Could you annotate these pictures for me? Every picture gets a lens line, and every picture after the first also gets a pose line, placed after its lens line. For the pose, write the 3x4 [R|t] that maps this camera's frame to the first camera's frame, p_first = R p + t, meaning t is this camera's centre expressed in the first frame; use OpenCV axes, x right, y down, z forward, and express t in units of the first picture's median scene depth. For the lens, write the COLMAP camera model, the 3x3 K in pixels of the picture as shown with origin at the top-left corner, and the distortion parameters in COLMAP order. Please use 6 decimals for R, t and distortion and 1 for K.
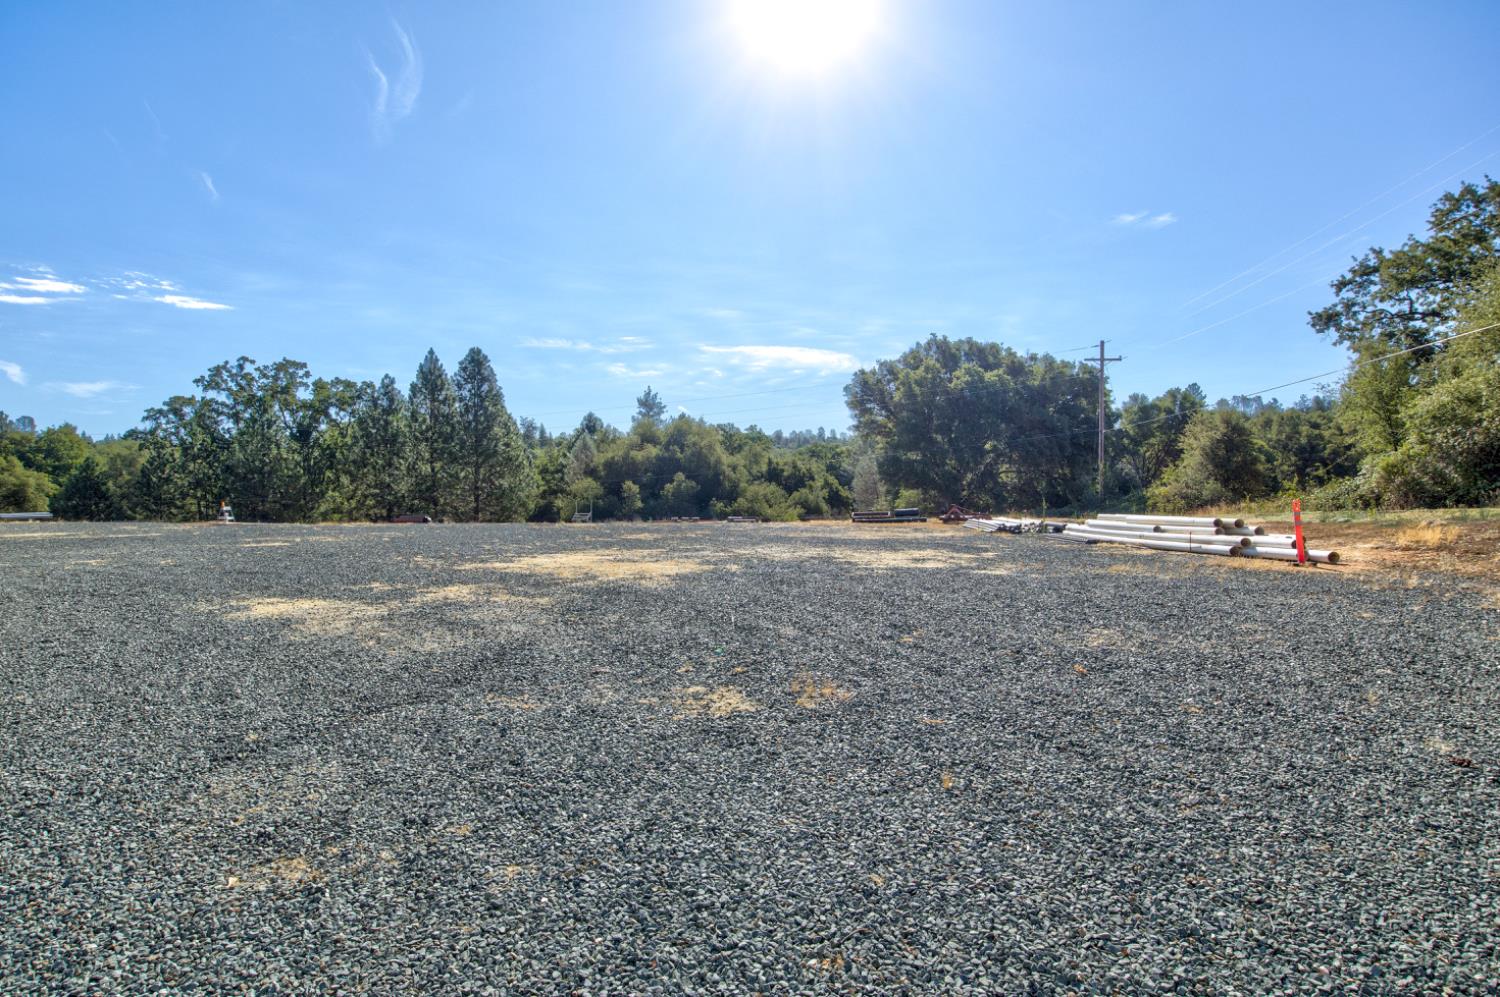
lens RADIAL K [[755.9, 0, 753.2], [0, 755.9, 508.0], [0, 0, 1]] dist [-0.001933, -0.000097]
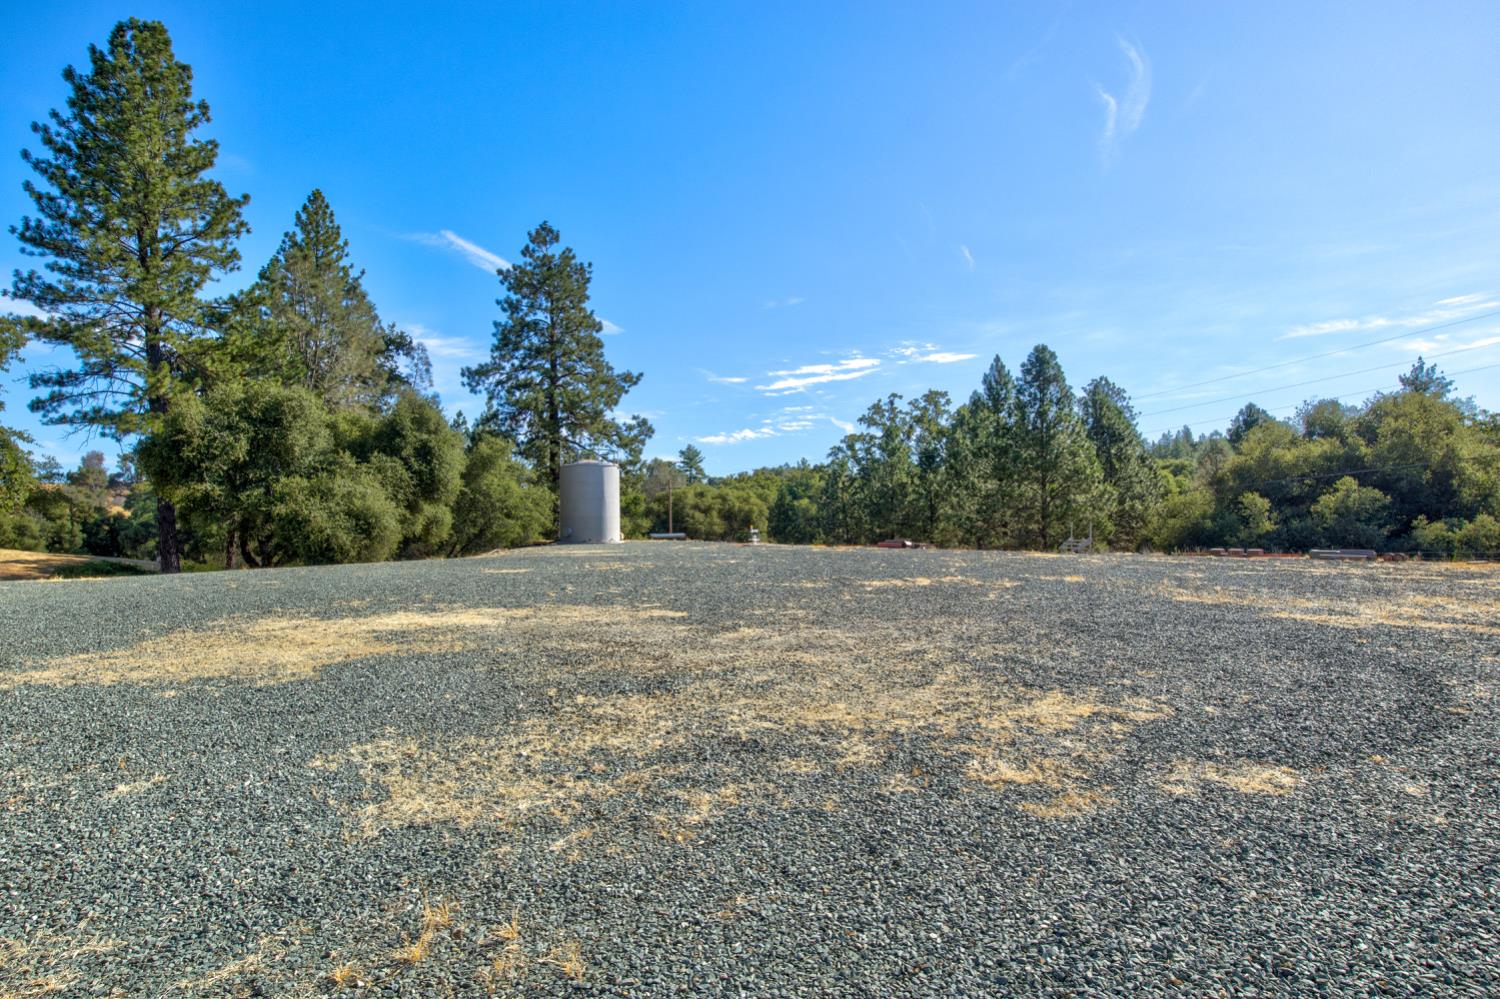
lens RADIAL K [[748.4, 0, 743.5], [0, 748.4, 508.4], [0, 0, 1]] dist [-0.006717, -0.000958]
pose [[0.591371, -0.016806, -0.806224, 0.083880], [-0.003927, 0.999711, -0.023721, -0.002335], [0.806390, 0.017194, 0.591134, 0.157810]]
